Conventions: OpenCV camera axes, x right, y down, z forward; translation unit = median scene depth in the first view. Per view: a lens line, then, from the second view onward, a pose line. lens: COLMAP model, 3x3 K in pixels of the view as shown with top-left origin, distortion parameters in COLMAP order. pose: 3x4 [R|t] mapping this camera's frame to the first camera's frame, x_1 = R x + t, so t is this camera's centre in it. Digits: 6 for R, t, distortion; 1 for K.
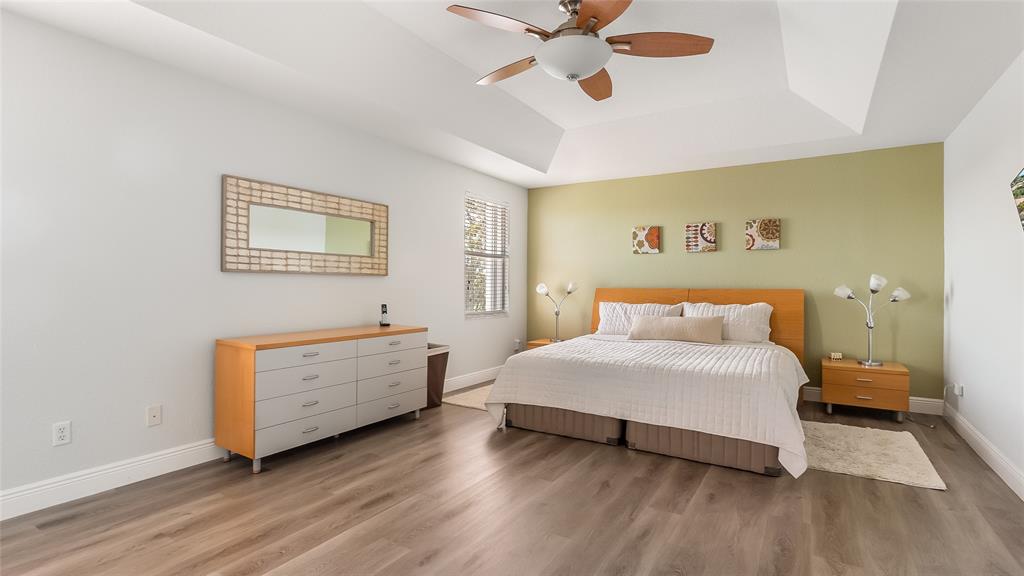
lens RADIAL K [[479.4, 0, 511.1], [0, 479.4, 283.7], [0, 0, 1]] dist [-0.005338, 0.000778]
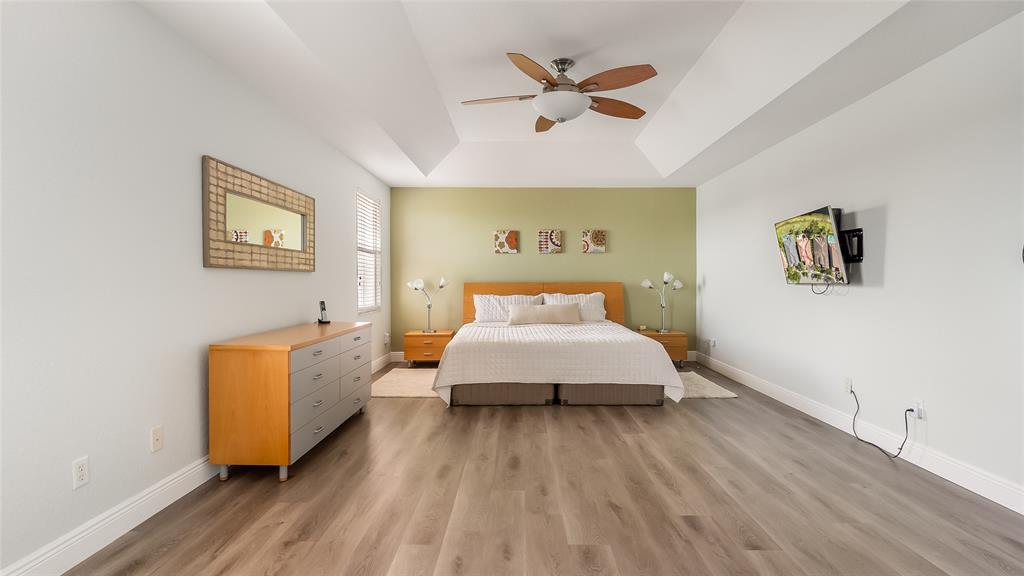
lens RADIAL K [[479.4, 0, 510.3], [0, 479.4, 287.3], [0, 0, 1]] dist [-0.005338, 0.000778]
pose [[0.850449, -0.014305, 0.525864, -0.483073], [0.004122, 0.999781, 0.020531, -0.003858], [-0.526042, -0.015293, 0.850321, -0.027527]]
